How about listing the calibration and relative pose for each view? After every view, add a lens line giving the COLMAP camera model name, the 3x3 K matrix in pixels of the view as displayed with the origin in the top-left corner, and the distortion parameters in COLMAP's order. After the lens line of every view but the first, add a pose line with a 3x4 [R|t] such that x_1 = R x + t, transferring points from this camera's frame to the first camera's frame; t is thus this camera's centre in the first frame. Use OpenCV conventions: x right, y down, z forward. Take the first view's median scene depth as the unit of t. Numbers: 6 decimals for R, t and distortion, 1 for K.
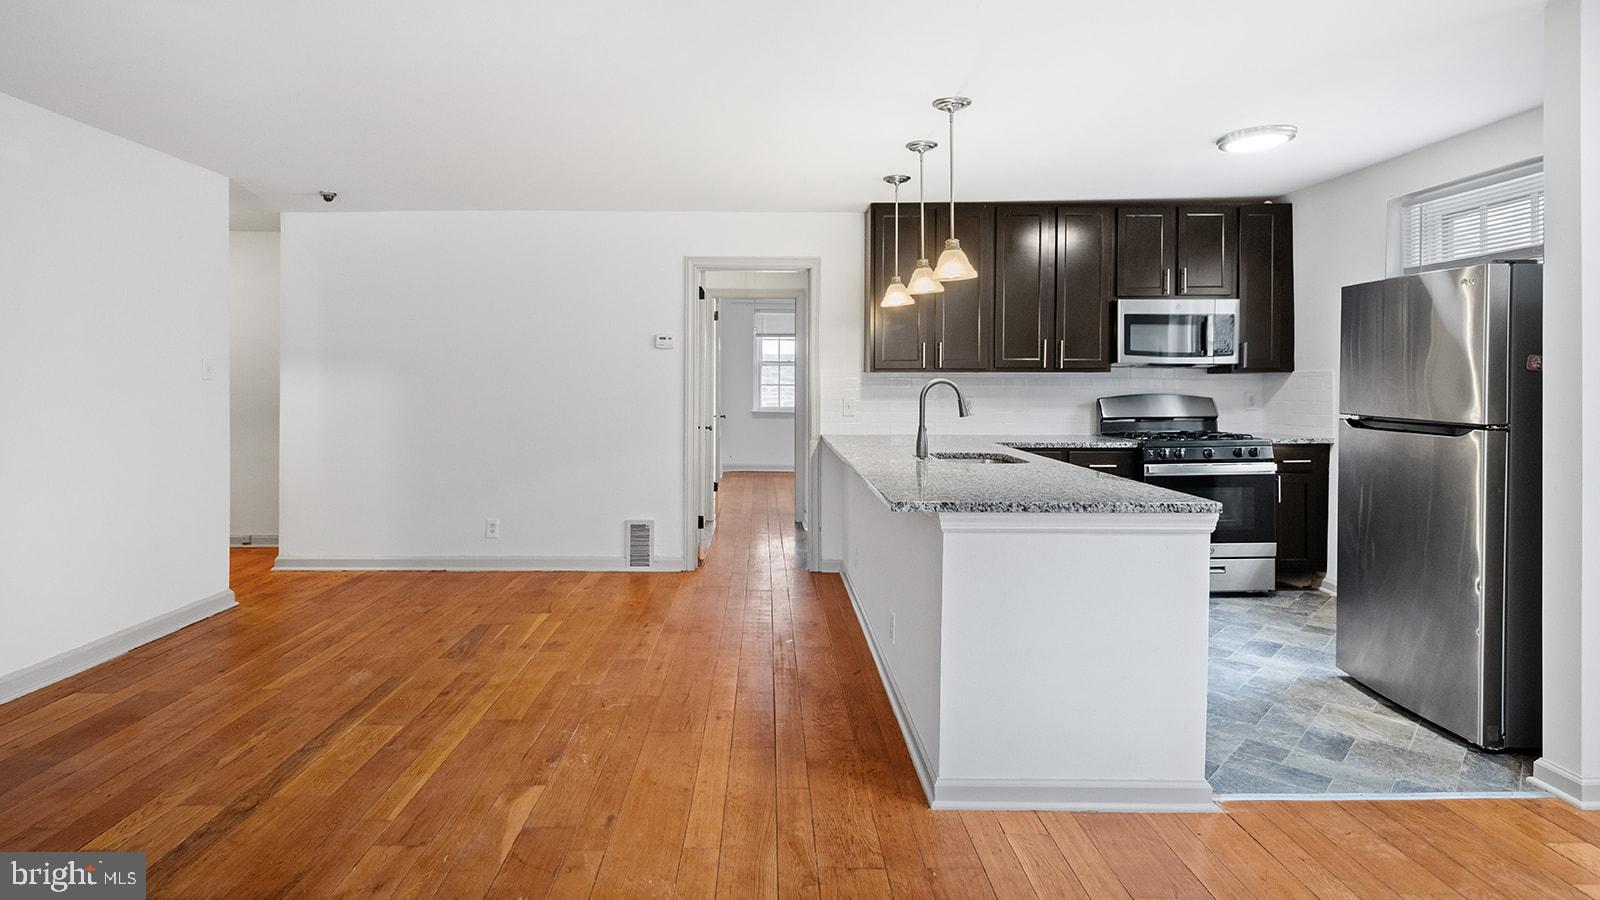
lens RADIAL K [[799.9, 0, 754.0], [0, 799.9, 400.9], [0, 0, 1]] dist [0.000219, -0.000258]
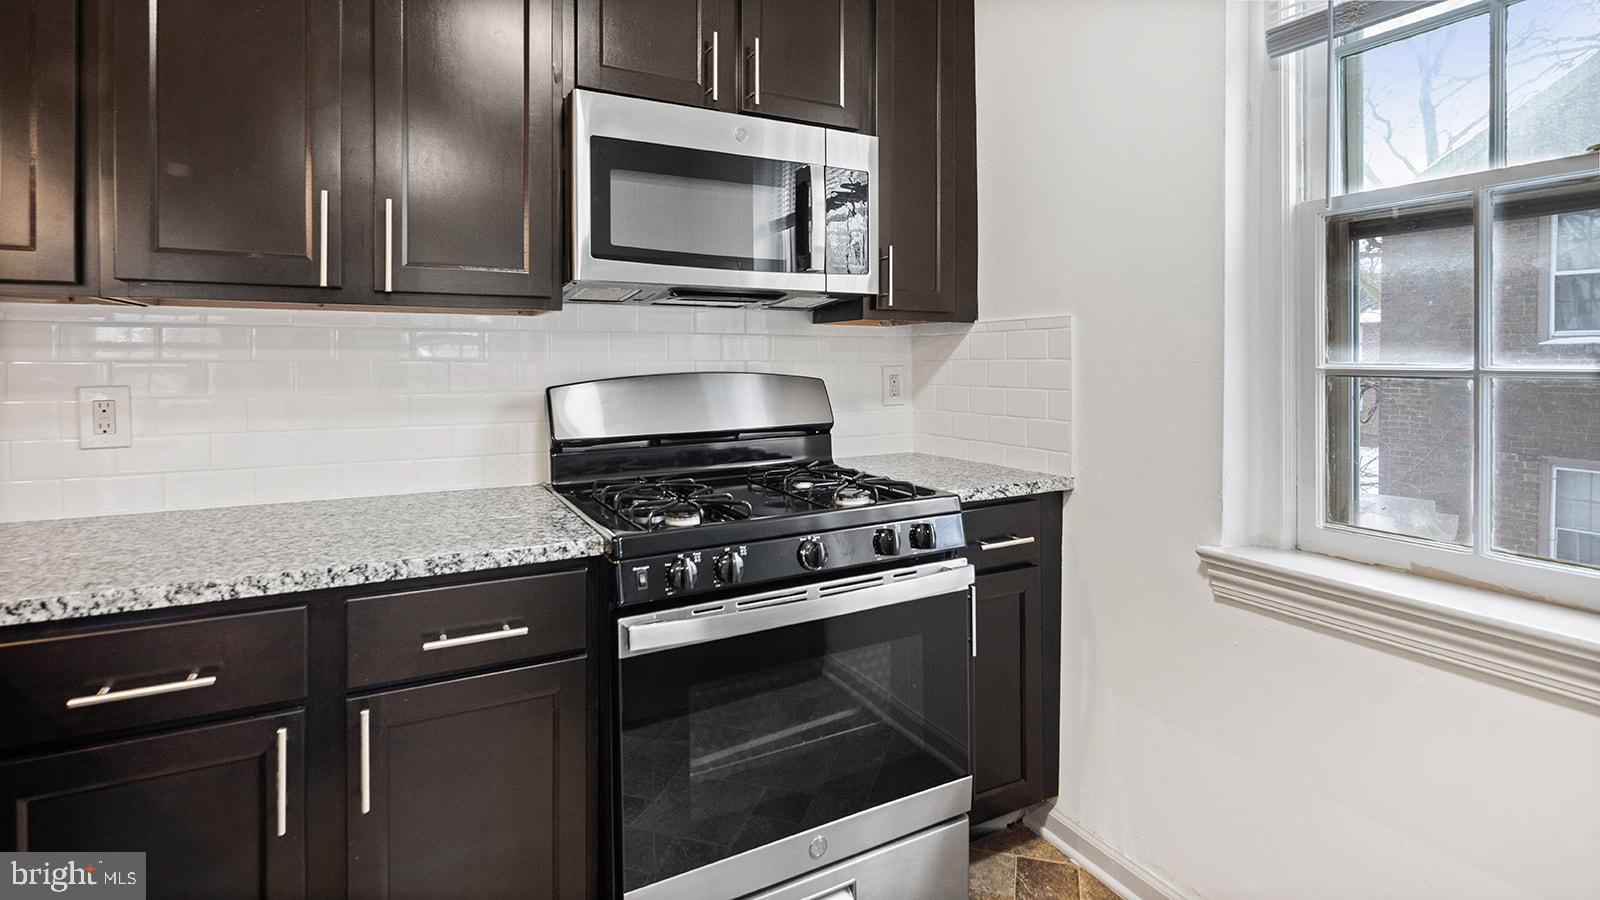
lens RADIAL K [[776.8, 0, 804.8], [0, 776.8, 360.6], [0, 0, 1]] dist [0.000036, -0.000066]
pose [[0.880996, 0.000496, 0.473123, 0.402359], [0.008394, 0.999826, -0.016677, -0.008603], [-0.473049, 0.018664, 0.880839, 0.697180]]
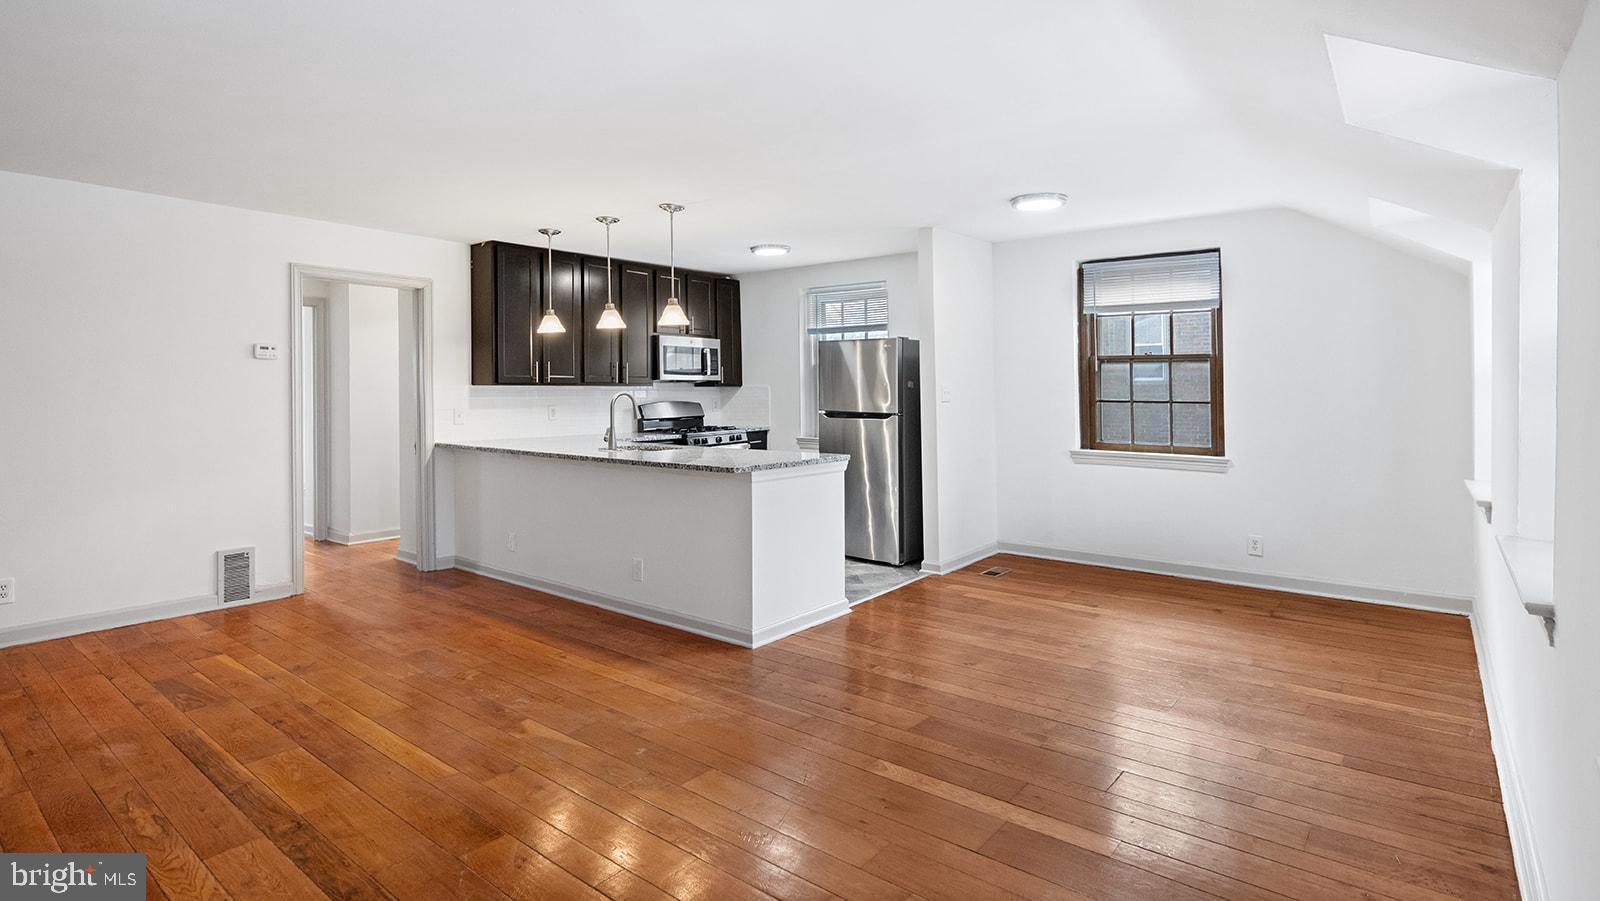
lens RADIAL K [[789.9, 0, 806.1], [0, 789.9, 394.5], [0, 0, 1]] dist [-0.003814, -0.001726]
pose [[0.610882, -0.004604, 0.791709, -0.512463], [0.020021, 0.999753, -0.009635, -0.003219], [-0.791469, 0.021737, 0.610823, -0.057410]]
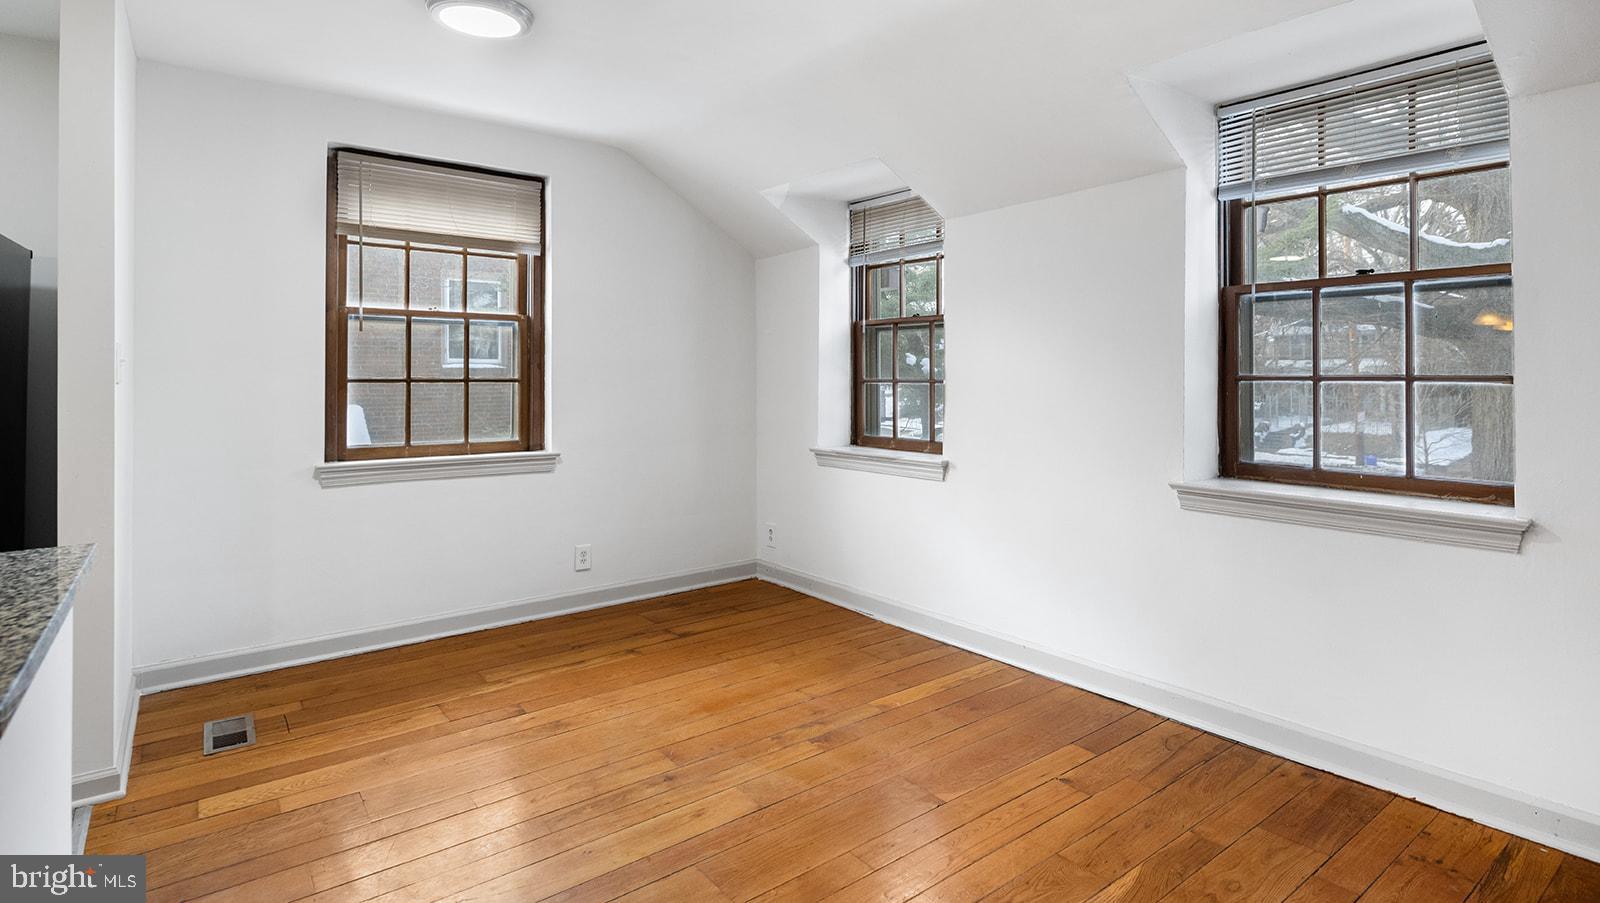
lens RADIAL K [[799.5, 0, 823.1], [0, 799.5, 372.8], [0, 0, 1]] dist [0.002125, -0.000451]
pose [[-0.631696, 0.006871, 0.775186, -0.134142], [0.022729, 0.999695, 0.009660, -0.000227], [-0.774883, 0.023721, -0.631659, 0.463286]]
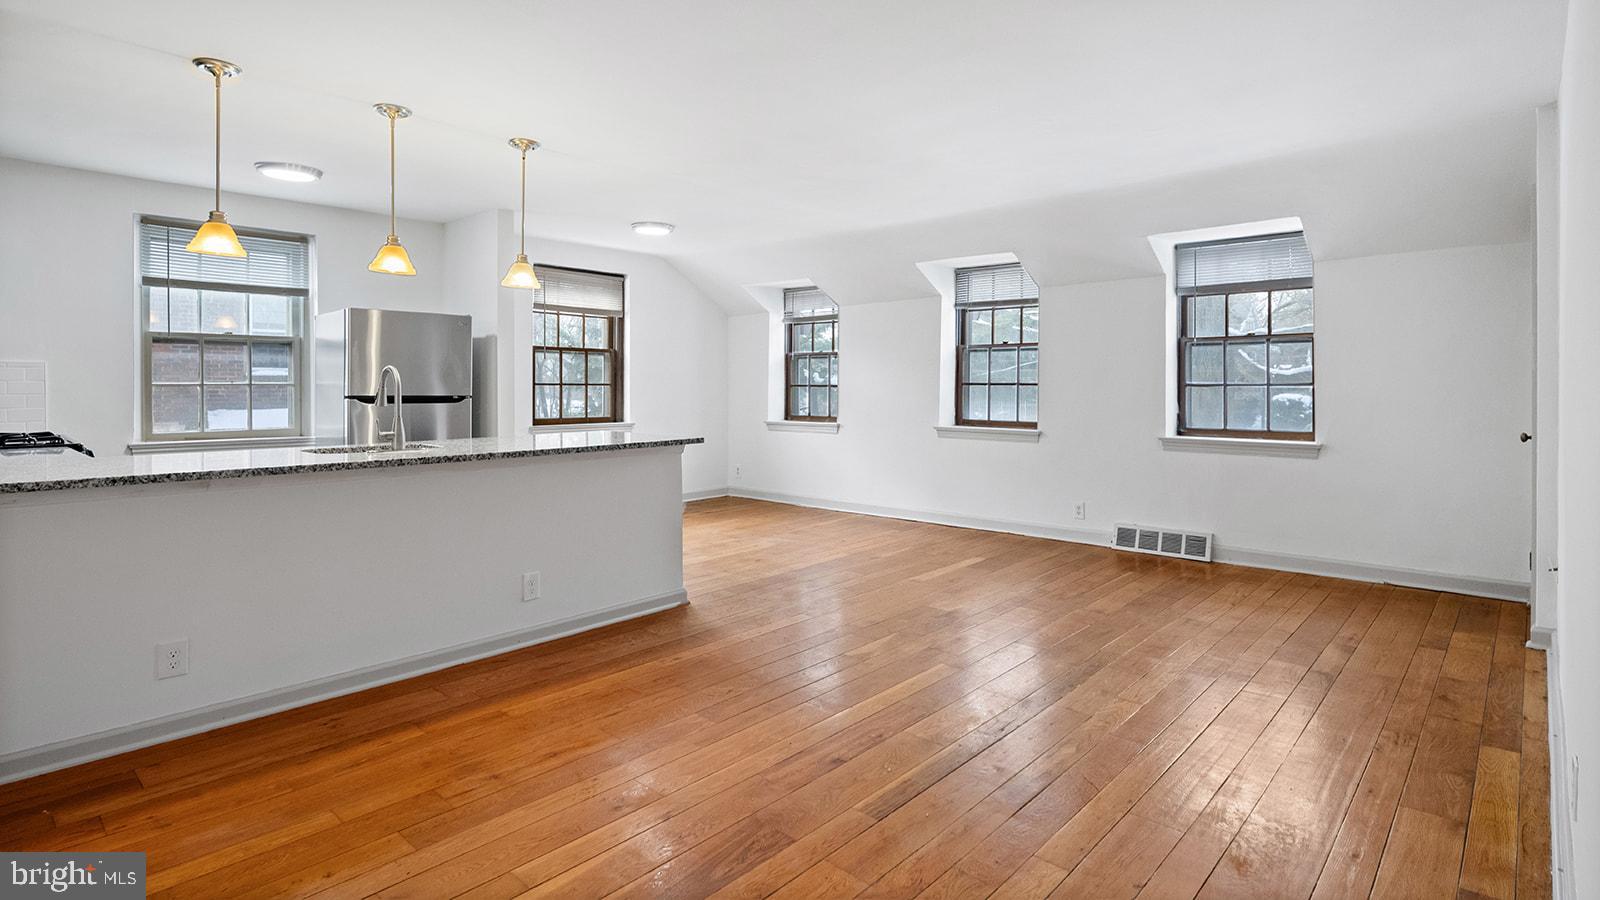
lens RADIAL K [[799.5, 0, 823.1], [0, 799.5, 371.3], [0, 0, 1]] dist [0.002125, -0.000451]
pose [[-0.766382, 0.011394, 0.642284, -0.604955], [0.015689, 0.999876, 0.000983, -0.011841], [-0.642193, 0.010831, -0.766466, 1.116945]]
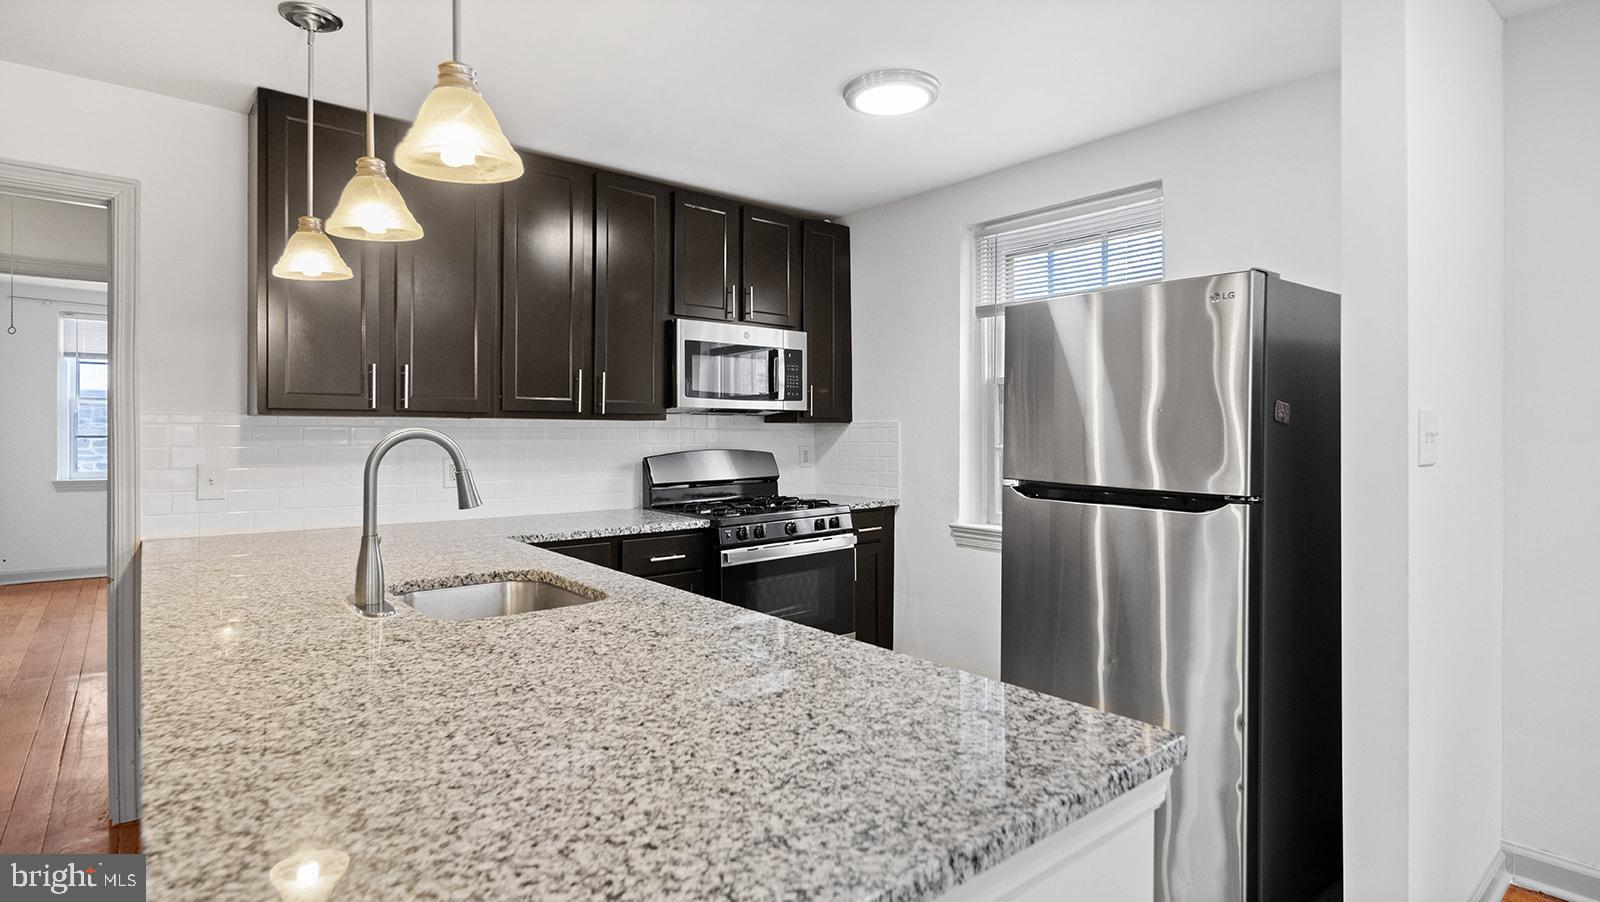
lens RADIAL K [[797.3, 0, 800.0], [0, 797.3, 451.0], [0, 0, 1]] dist [0.003889, 0.000421]
pose [[0.765721, -0.010799, 0.643082, 0.085488], [0.011326, 0.999930, 0.003305, -0.010277], [-0.643073, 0.004753, 0.765790, 0.401618]]
